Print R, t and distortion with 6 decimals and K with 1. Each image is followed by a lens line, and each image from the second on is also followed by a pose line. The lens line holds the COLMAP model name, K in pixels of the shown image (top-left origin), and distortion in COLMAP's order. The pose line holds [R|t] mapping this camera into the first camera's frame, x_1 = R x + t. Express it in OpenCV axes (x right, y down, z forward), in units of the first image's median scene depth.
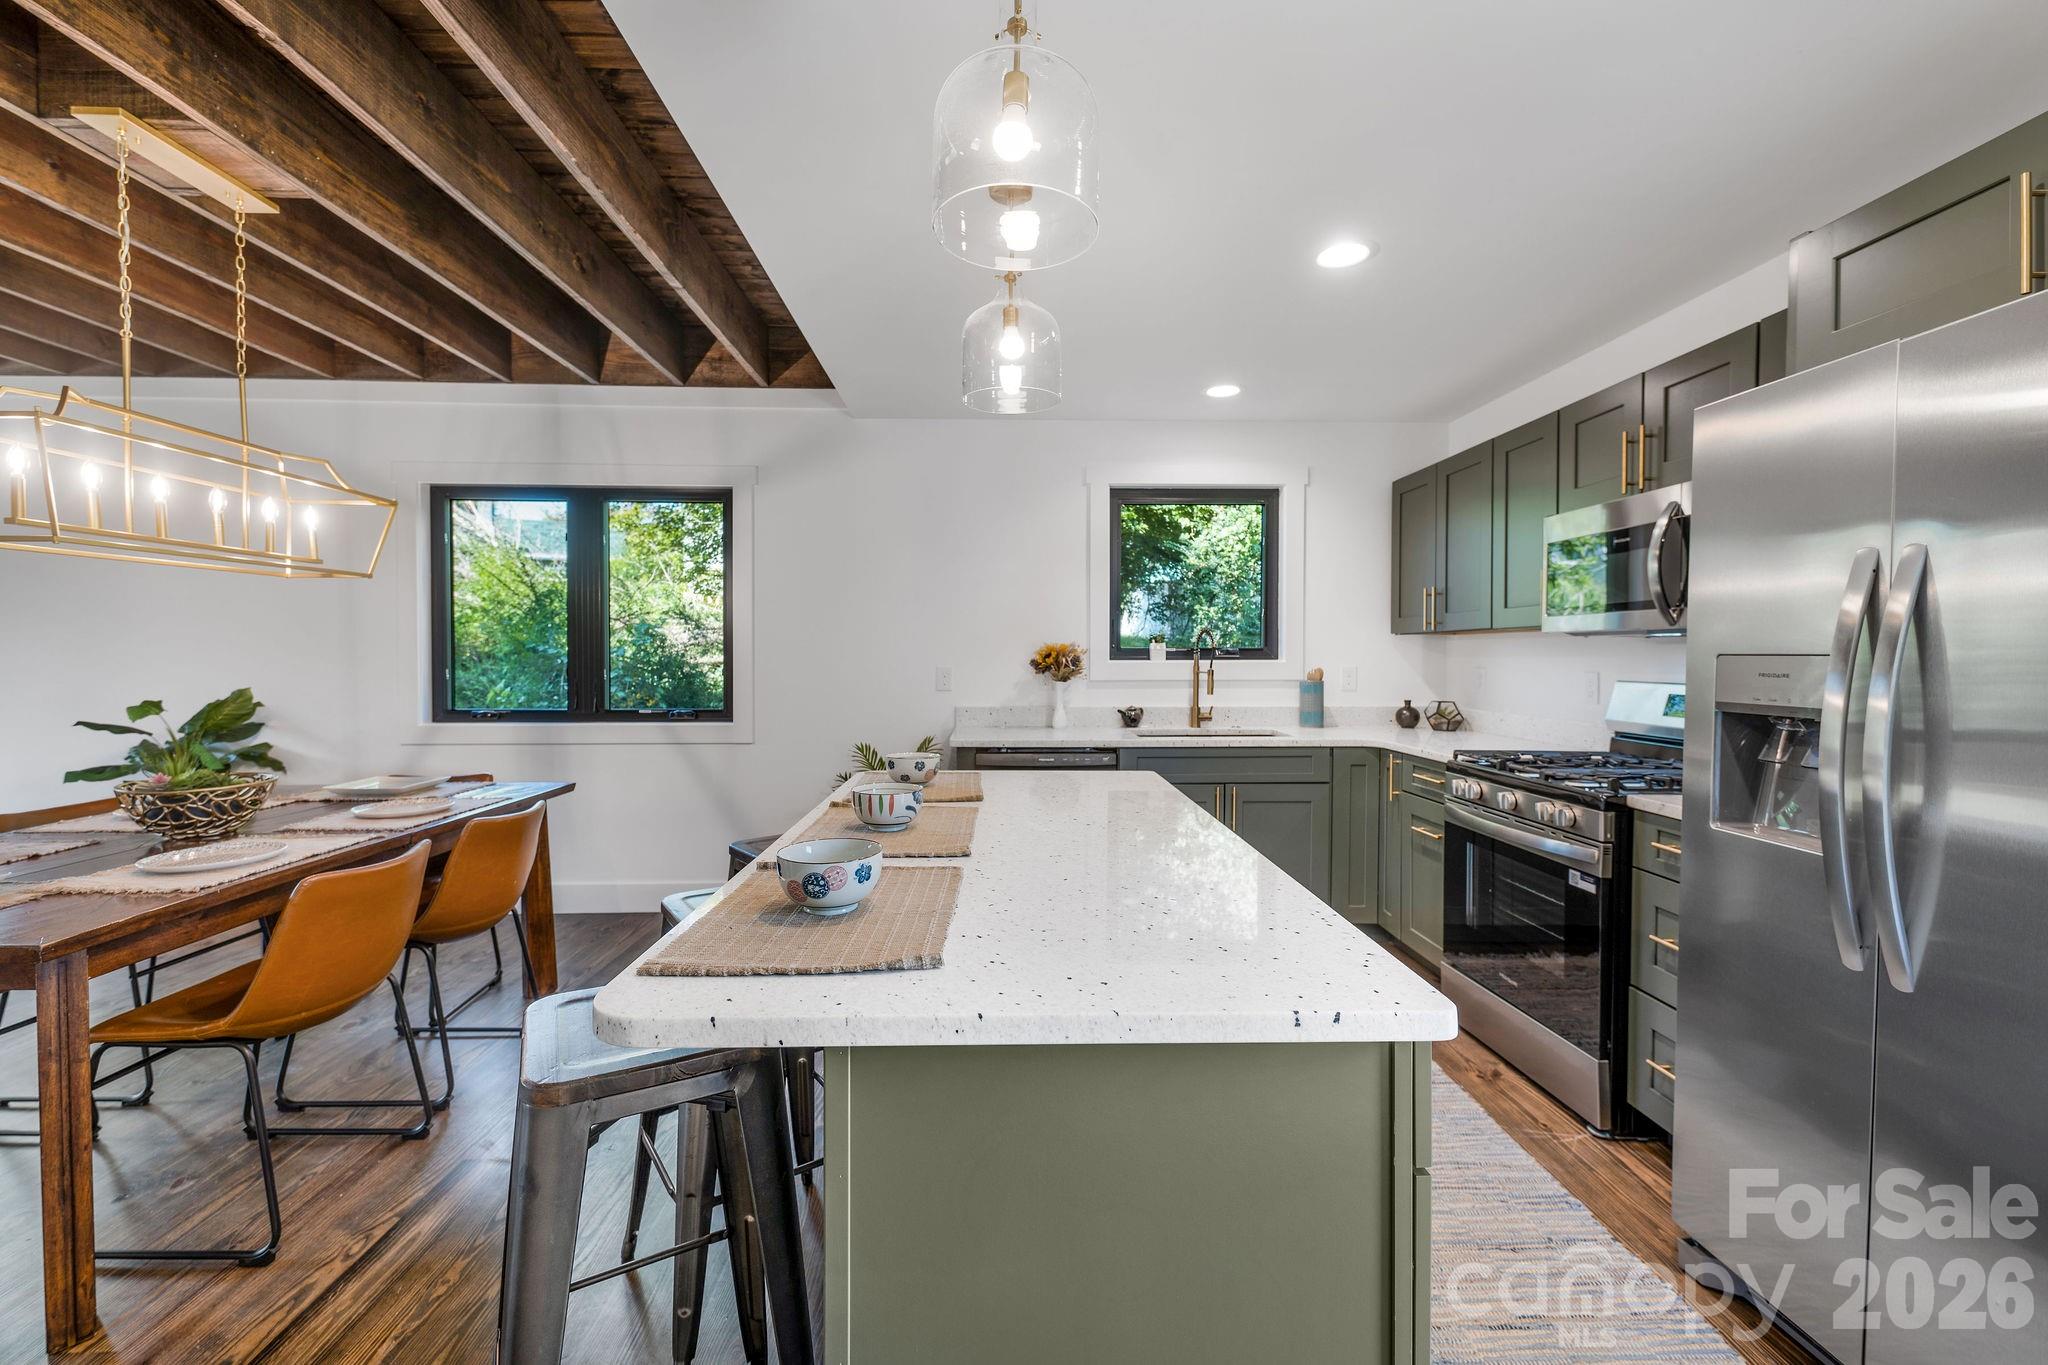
lens RADIAL K [[830.0, 0, 1032.1], [0, 830.0, 674.1], [0, 0, 1]] dist [0.001287, 0.000109]
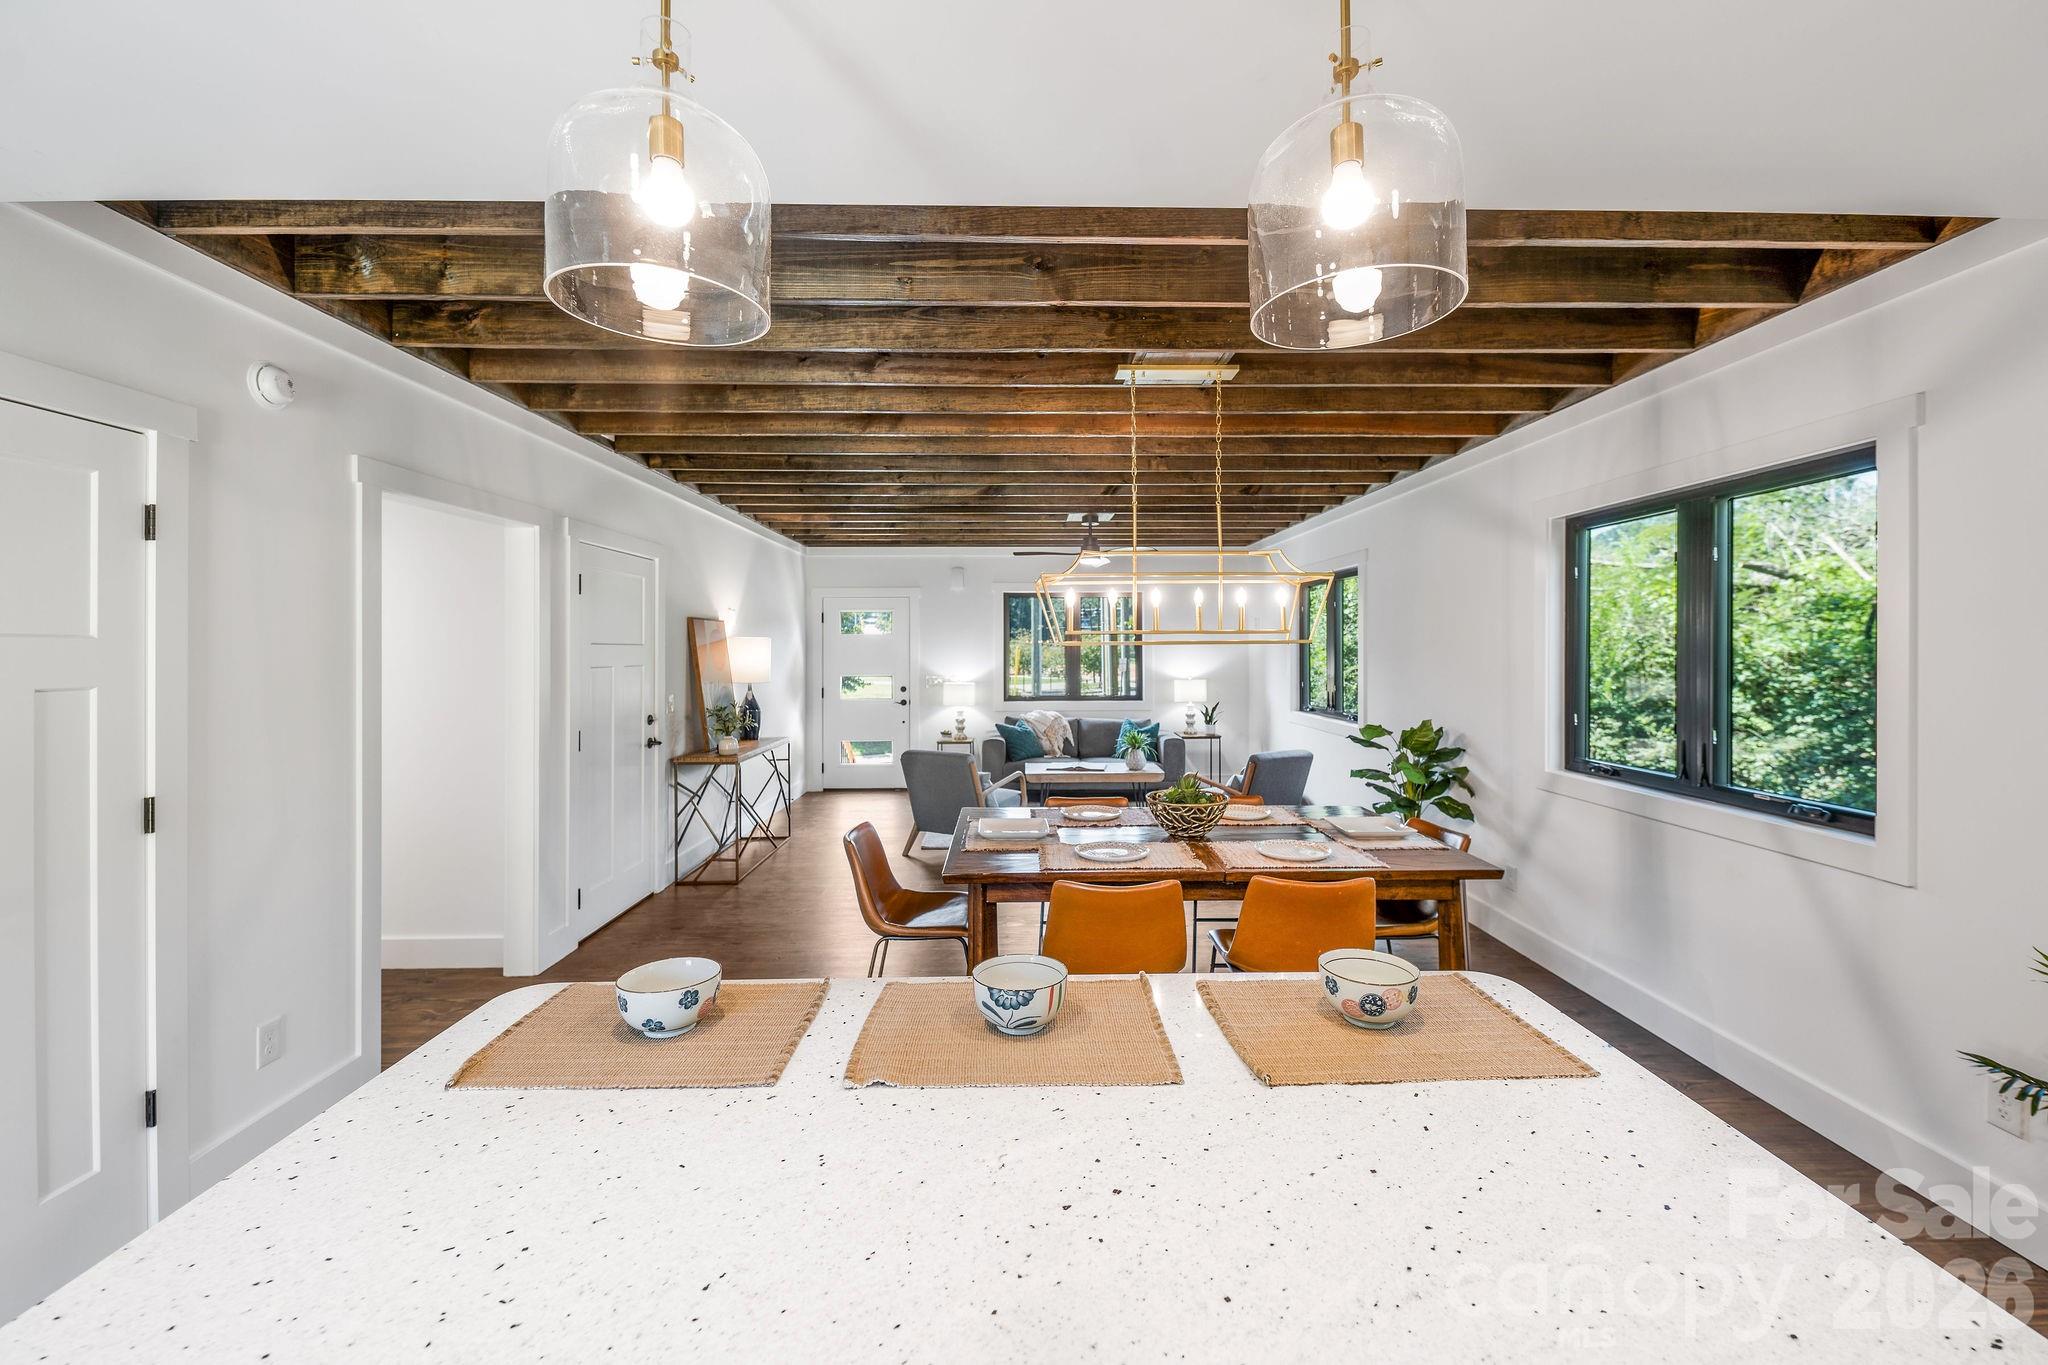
lens RADIAL K [[825.8, 0, 1002.5], [0, 825.8, 656.7], [0, 0, 1]] dist [-0.018304, -0.000678]
pose [[-0.028100, 0.000817, -0.999605, 0.229663], [-0.023049, 0.999733, 0.001465, -0.057831], [0.999339, 0.023081, -0.028074, 0.395166]]
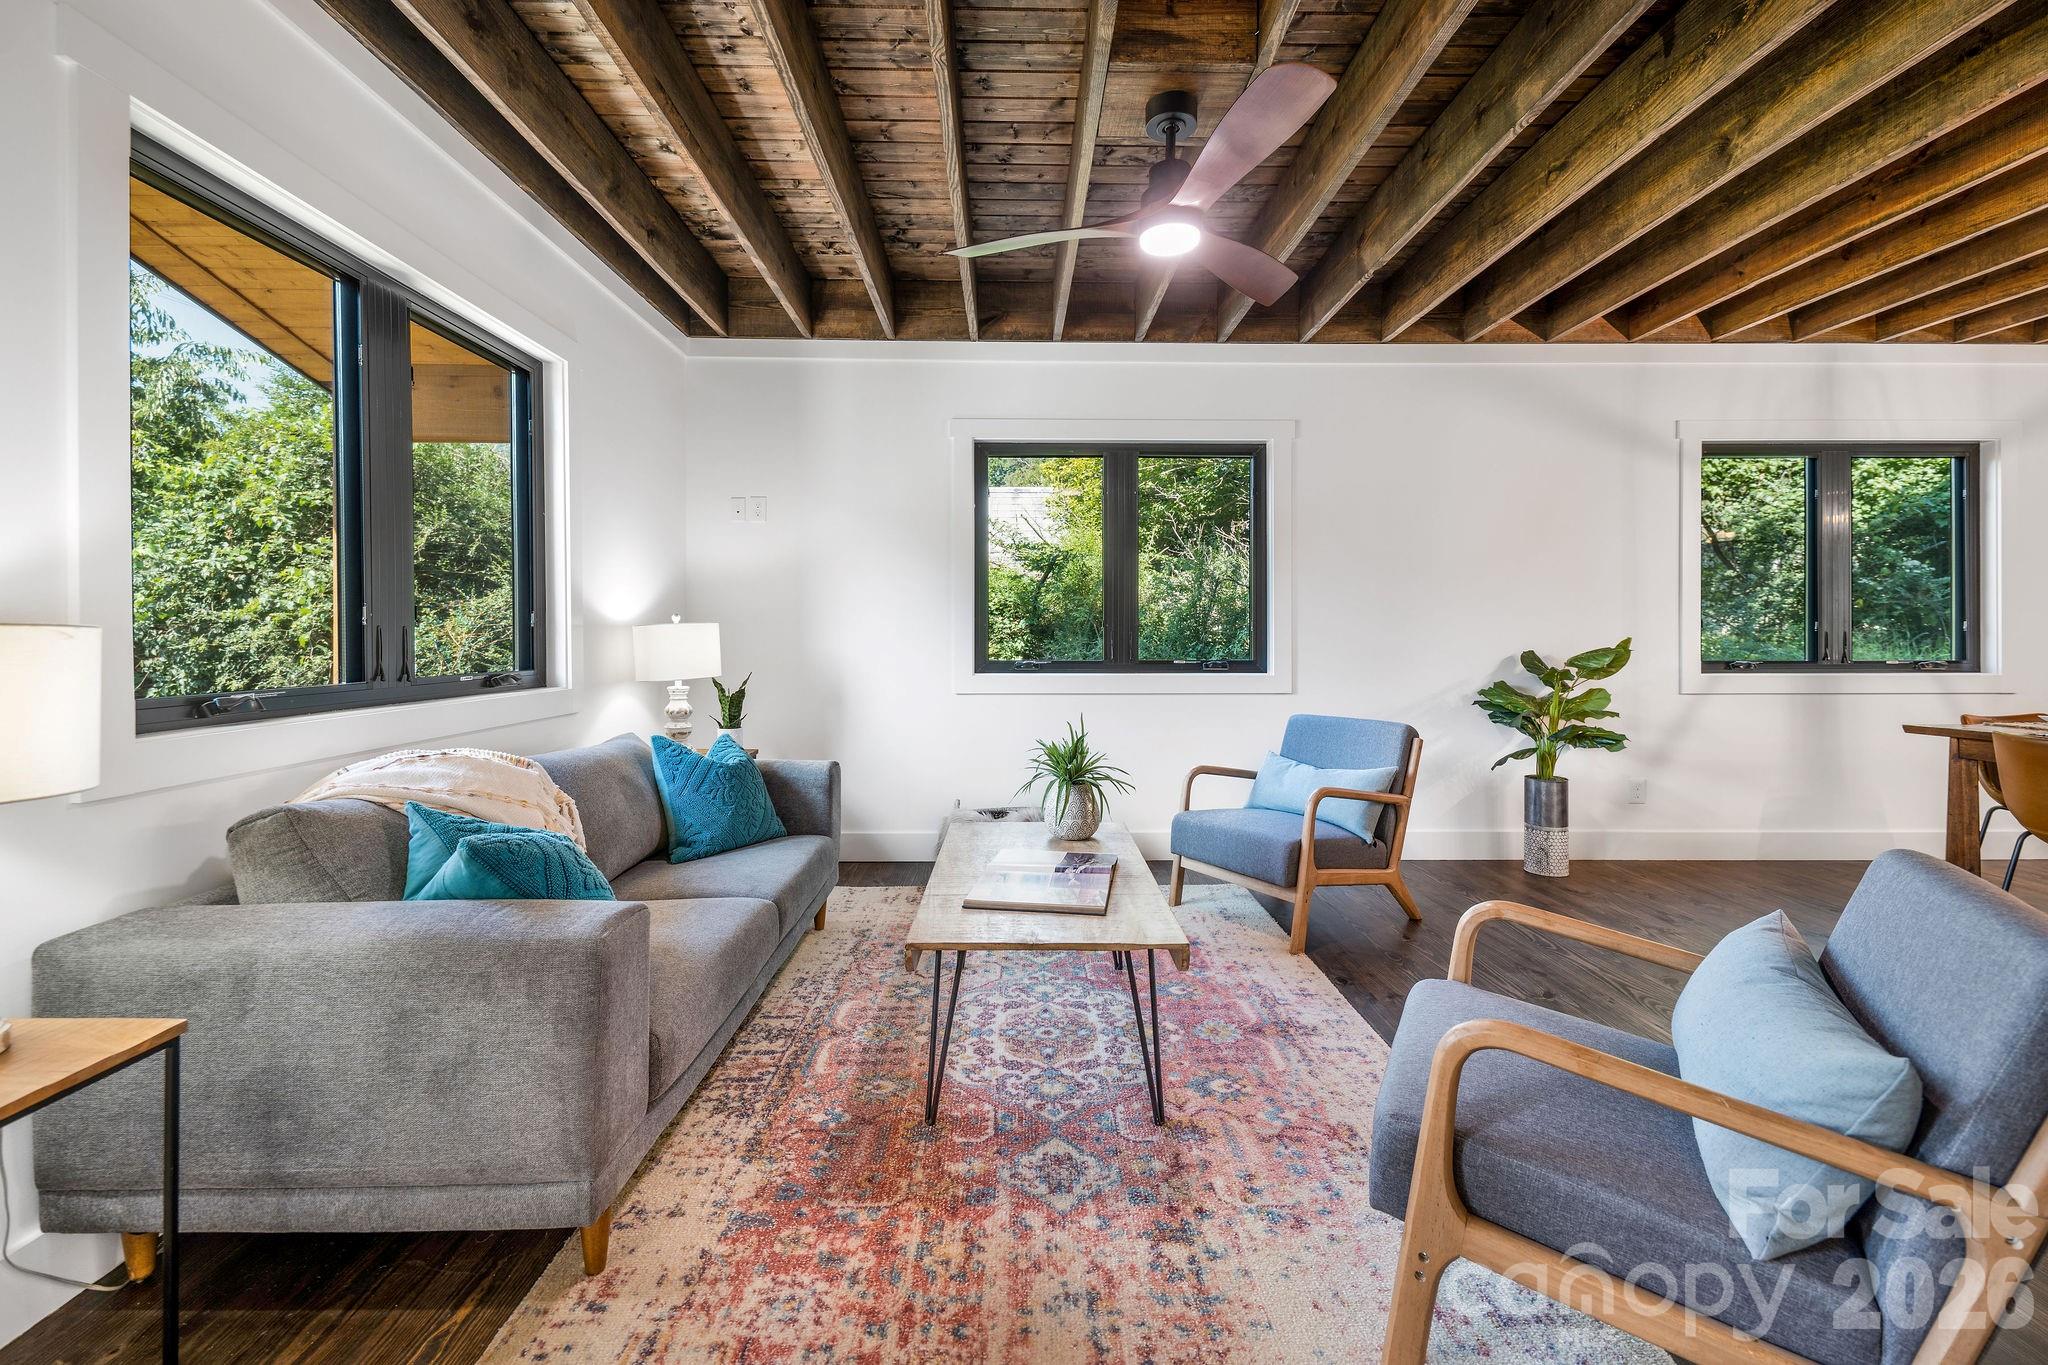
lens RADIAL K [[810.8, 0, 1074.7], [0, 810.8, 624.1], [0, 0, 1]] dist [-0.001555, -0.000189]
pose [[0.999278, -0.002173, -0.037931, -1.476201], [0.001084, 0.999587, -0.028722, 0.025629], [0.037978, 0.028660, 0.998867, -0.032758]]
